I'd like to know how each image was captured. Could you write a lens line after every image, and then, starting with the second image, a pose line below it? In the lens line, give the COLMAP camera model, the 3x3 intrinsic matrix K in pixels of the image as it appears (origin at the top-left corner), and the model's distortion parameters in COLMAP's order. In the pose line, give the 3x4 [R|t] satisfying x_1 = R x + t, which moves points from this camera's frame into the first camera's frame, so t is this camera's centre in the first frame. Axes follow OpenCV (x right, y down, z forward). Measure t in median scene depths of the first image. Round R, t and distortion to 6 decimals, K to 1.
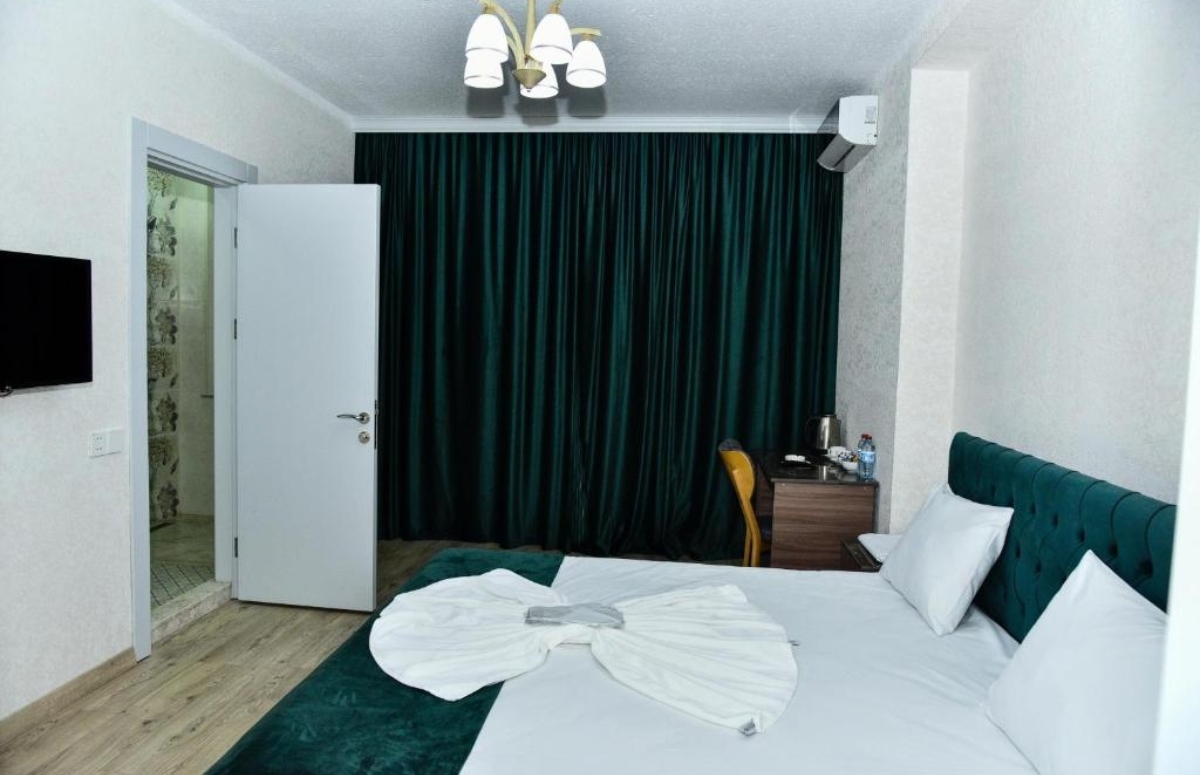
lens RADIAL K [[804.6, 0, 599.3], [0, 804.6, 386.7], [0, 0, 1]] dist [0.000851, -0.000271]
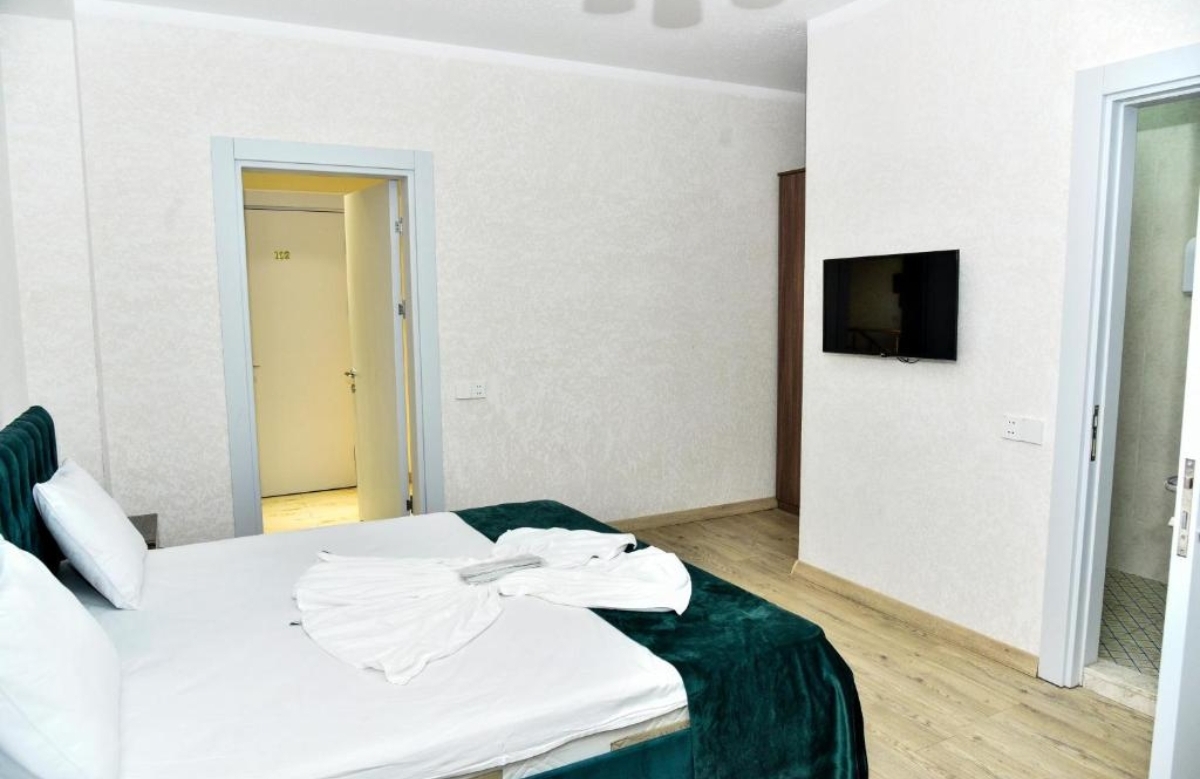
lens RADIAL K [[804.6, 0, 599.2], [0, 804.6, 395.5], [0, 0, 1]] dist [0.000851, -0.000271]
pose [[-0.828049, 0.041334, -0.559130, 0.349967], [-0.052177, 0.987269, 0.150255, -0.088743], [0.558223, 0.153592, -0.815351, 1.456993]]
